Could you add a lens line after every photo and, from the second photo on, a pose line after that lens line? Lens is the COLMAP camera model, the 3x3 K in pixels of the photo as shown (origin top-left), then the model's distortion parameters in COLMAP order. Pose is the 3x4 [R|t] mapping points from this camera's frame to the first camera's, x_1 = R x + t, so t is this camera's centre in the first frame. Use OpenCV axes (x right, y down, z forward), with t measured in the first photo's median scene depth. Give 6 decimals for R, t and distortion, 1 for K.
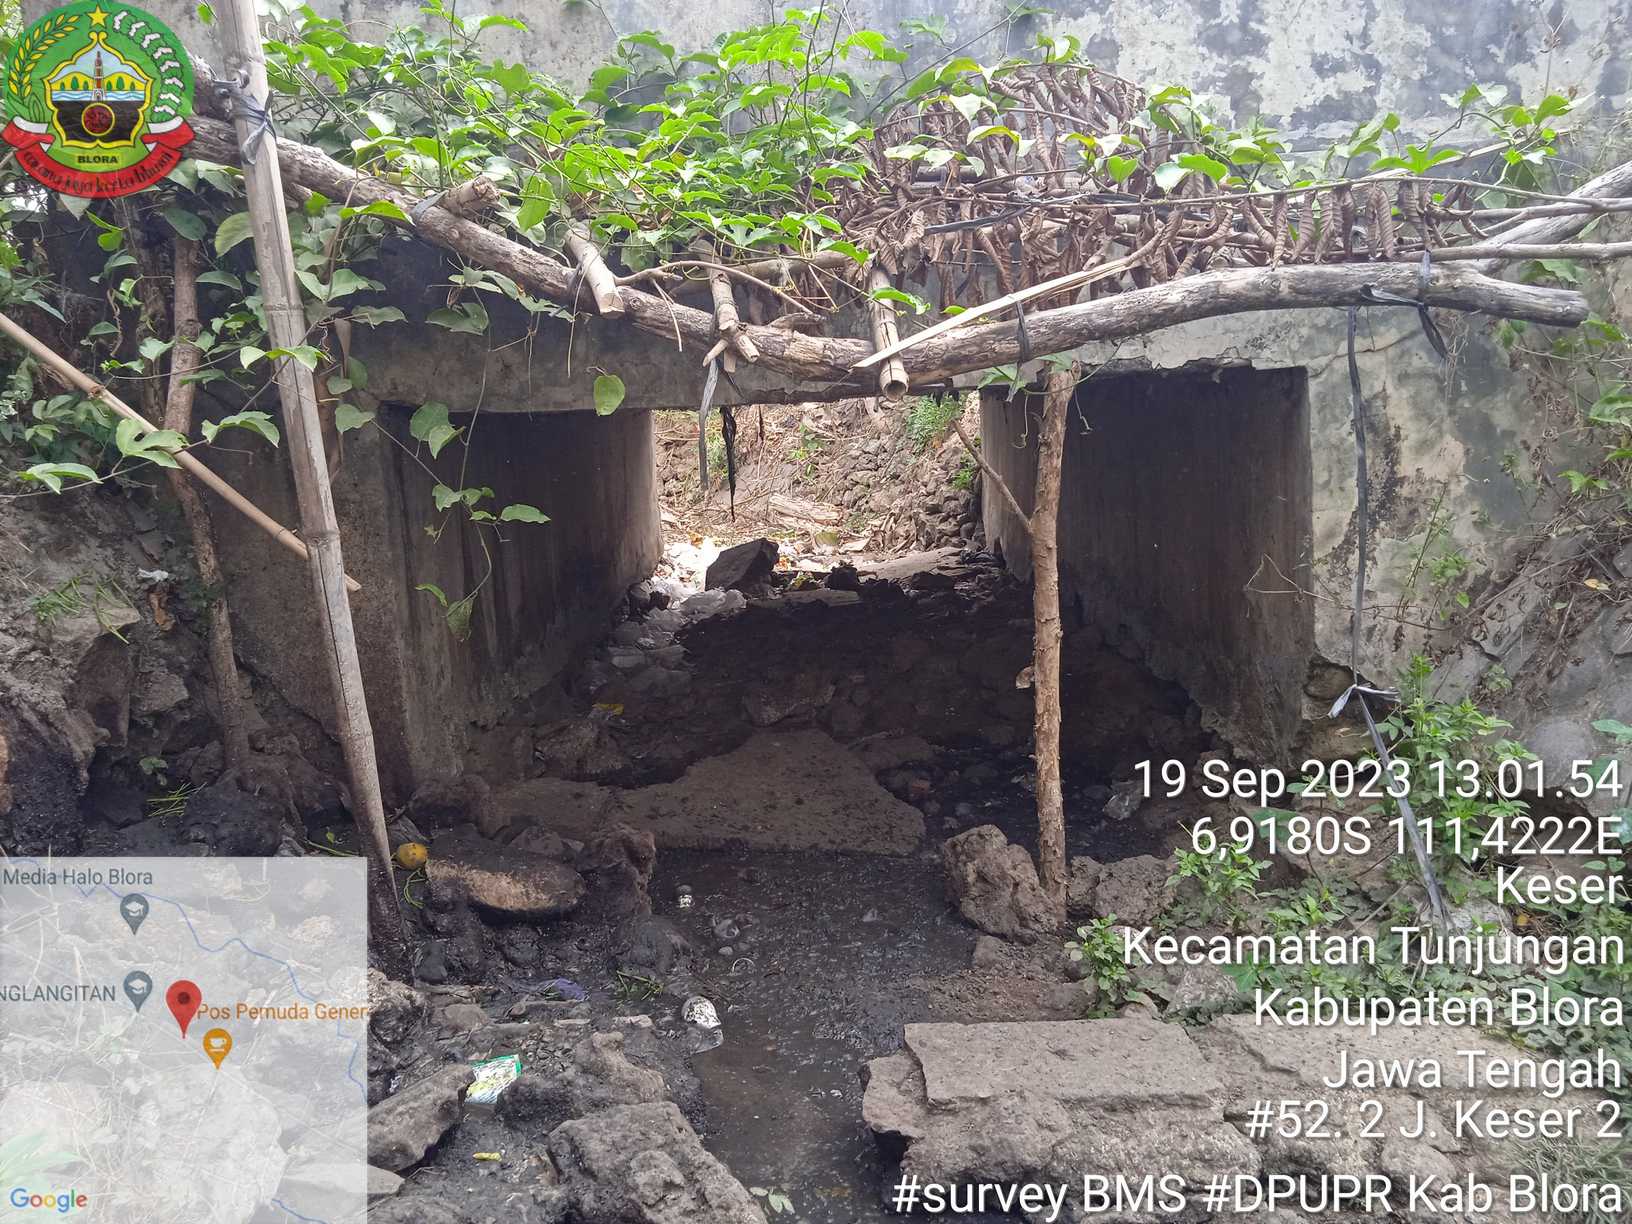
lens RADIAL K [[1347.4, 0, 805.8], [0, 1347.4, 622.0], [0, 0, 1]] dist [0.051757, -0.068413]
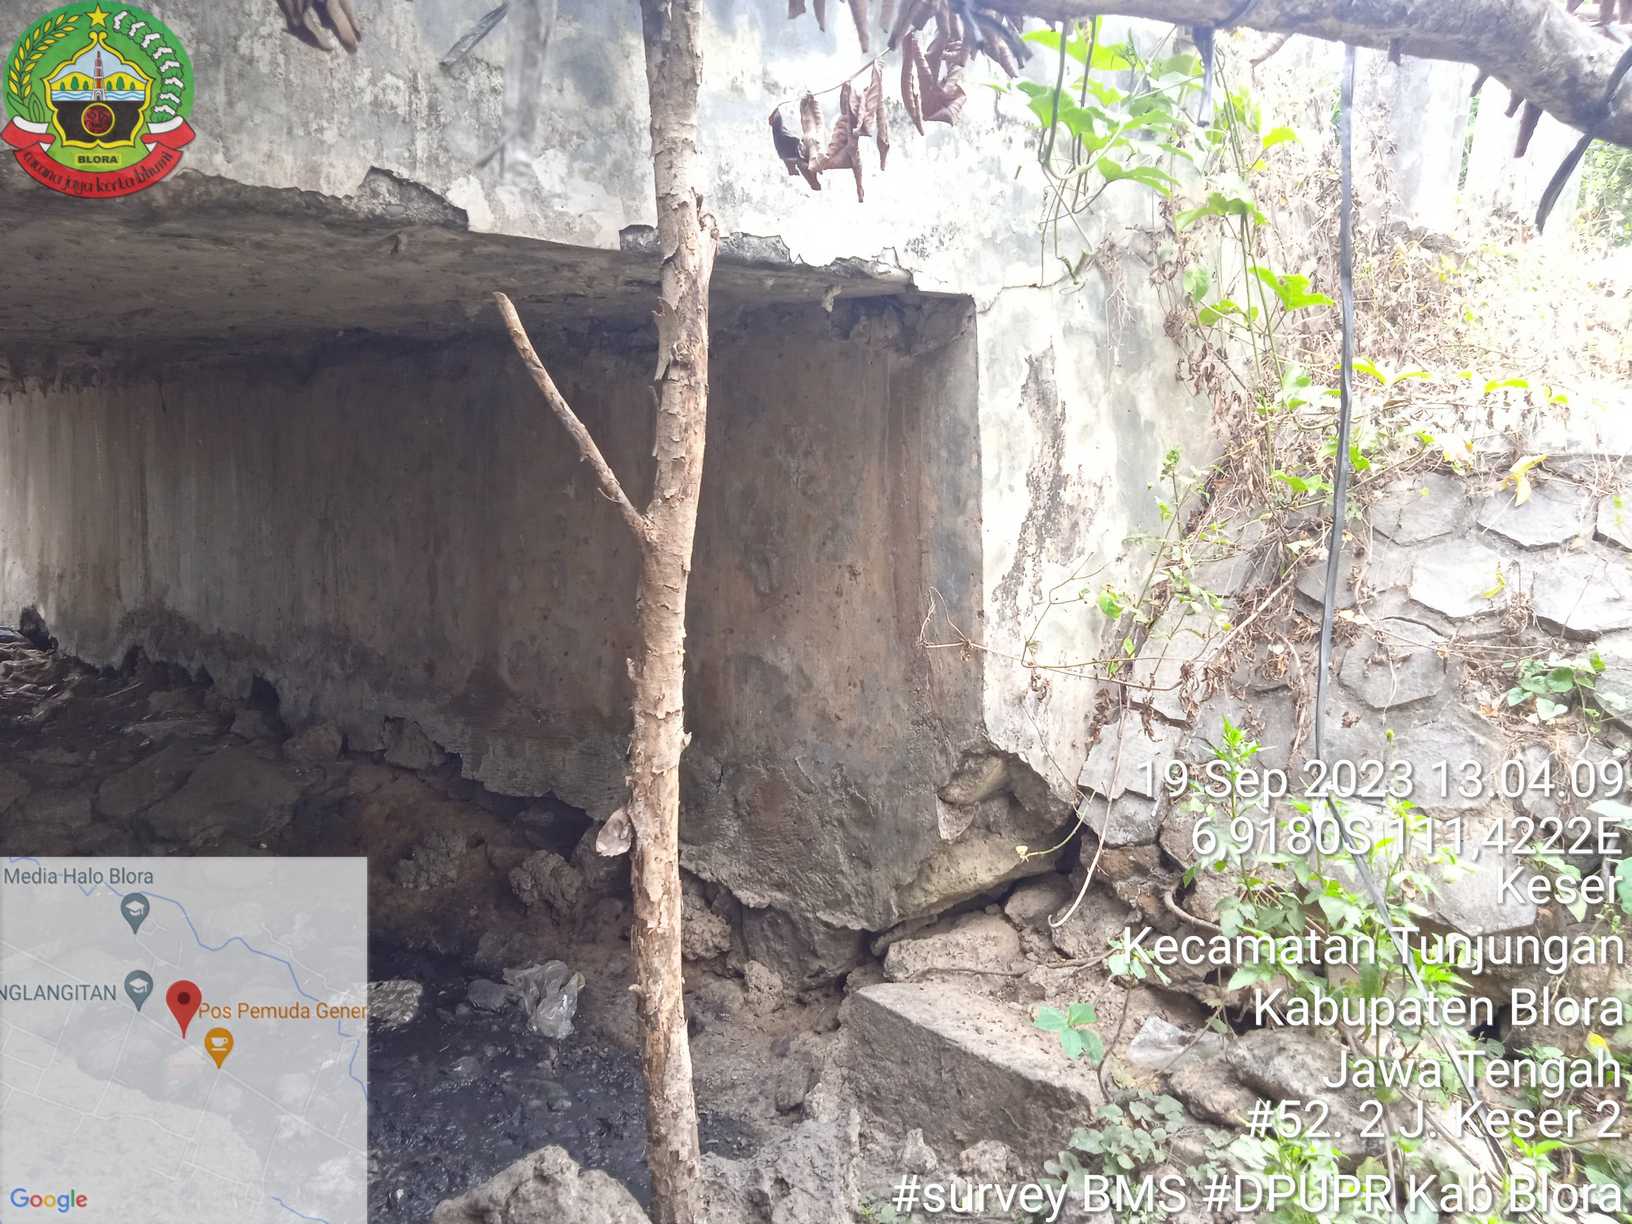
lens RADIAL K [[1347.4, 0, 822.2], [0, 1347.4, 624.9], [0, 0, 1]] dist [0.051757, -0.068413]
pose [[0.710314, -0.021218, 0.703565, -0.137505], [0.062068, 0.997540, -0.032580, -0.015011], [-0.701143, 0.066811, 0.709884, 0.592834]]
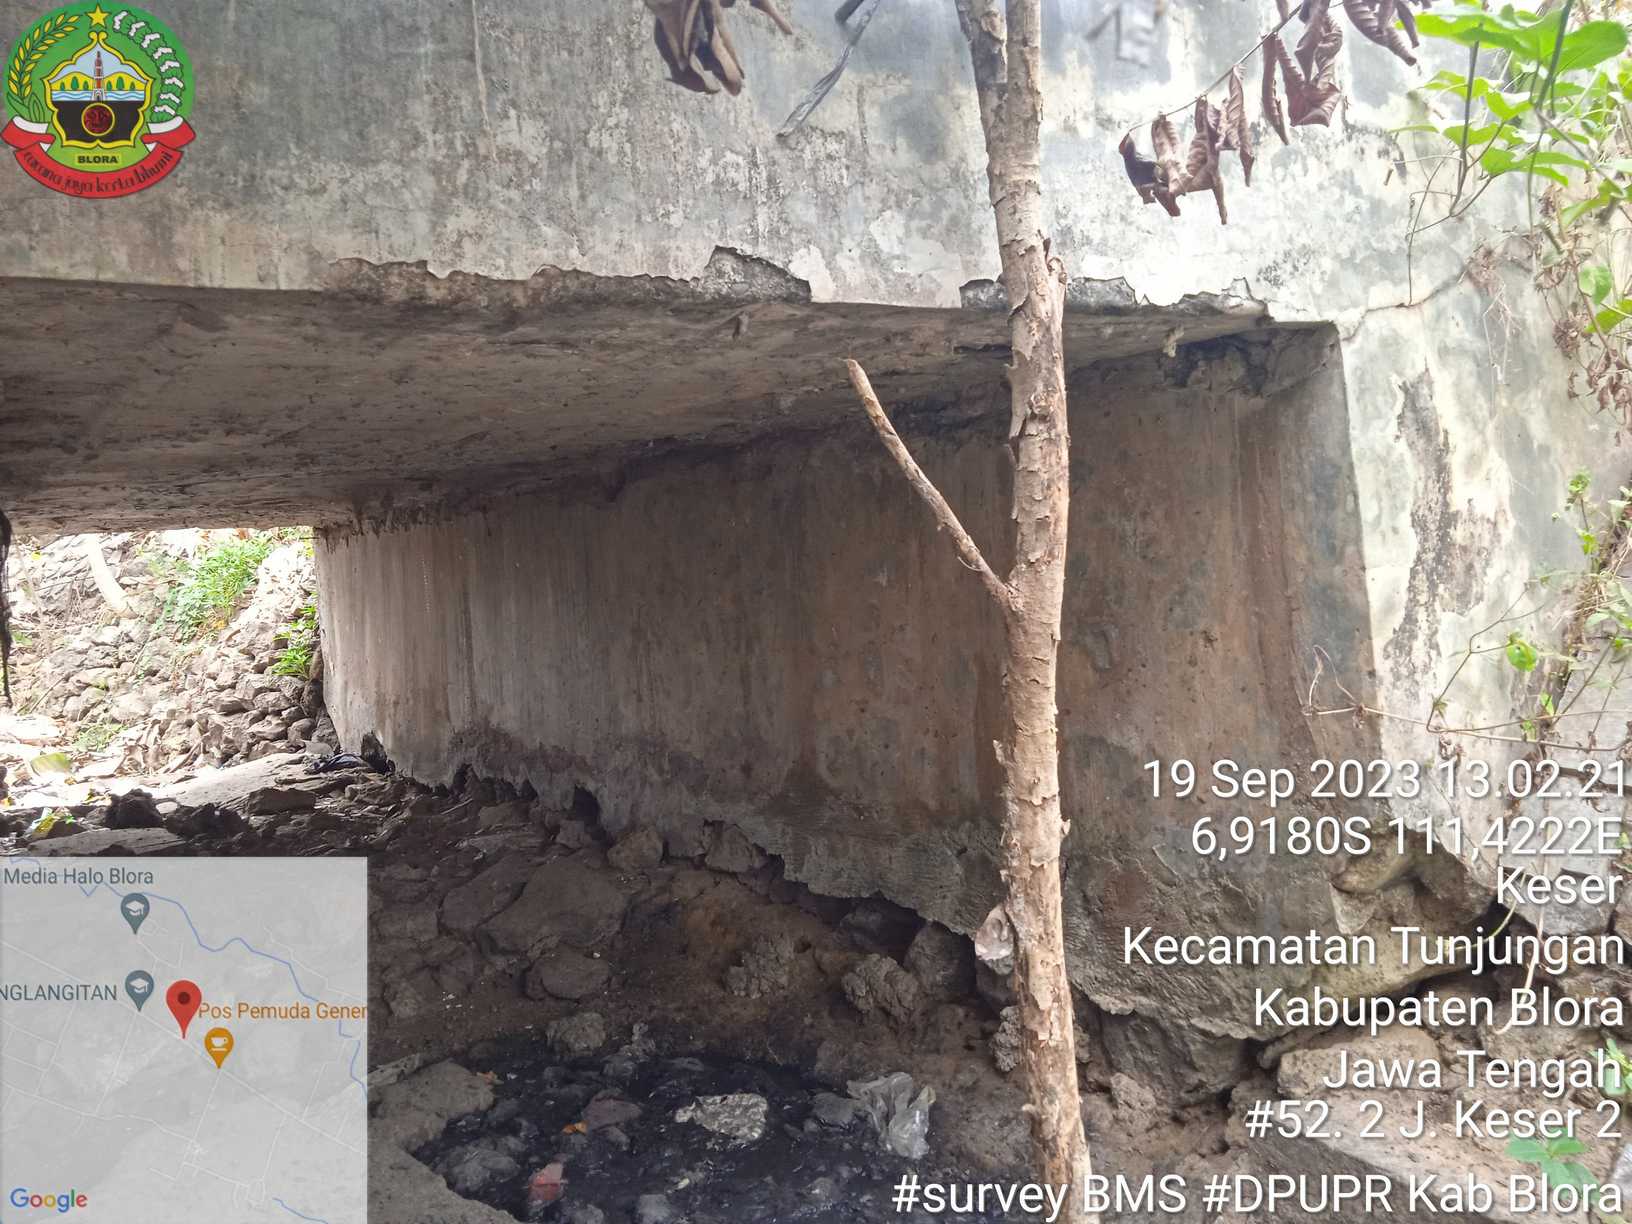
lens RADIAL K [[1347.4, 0, 816.4], [0, 1347.4, 623.0], [0, 0, 1]] dist [0.051757, -0.068413]
pose [[0.834340, -0.024094, 0.550724, -0.140428], [0.108983, 0.986535, -0.121947, -0.013421], [-0.540370, 0.161764, 0.825731, 0.647834]]
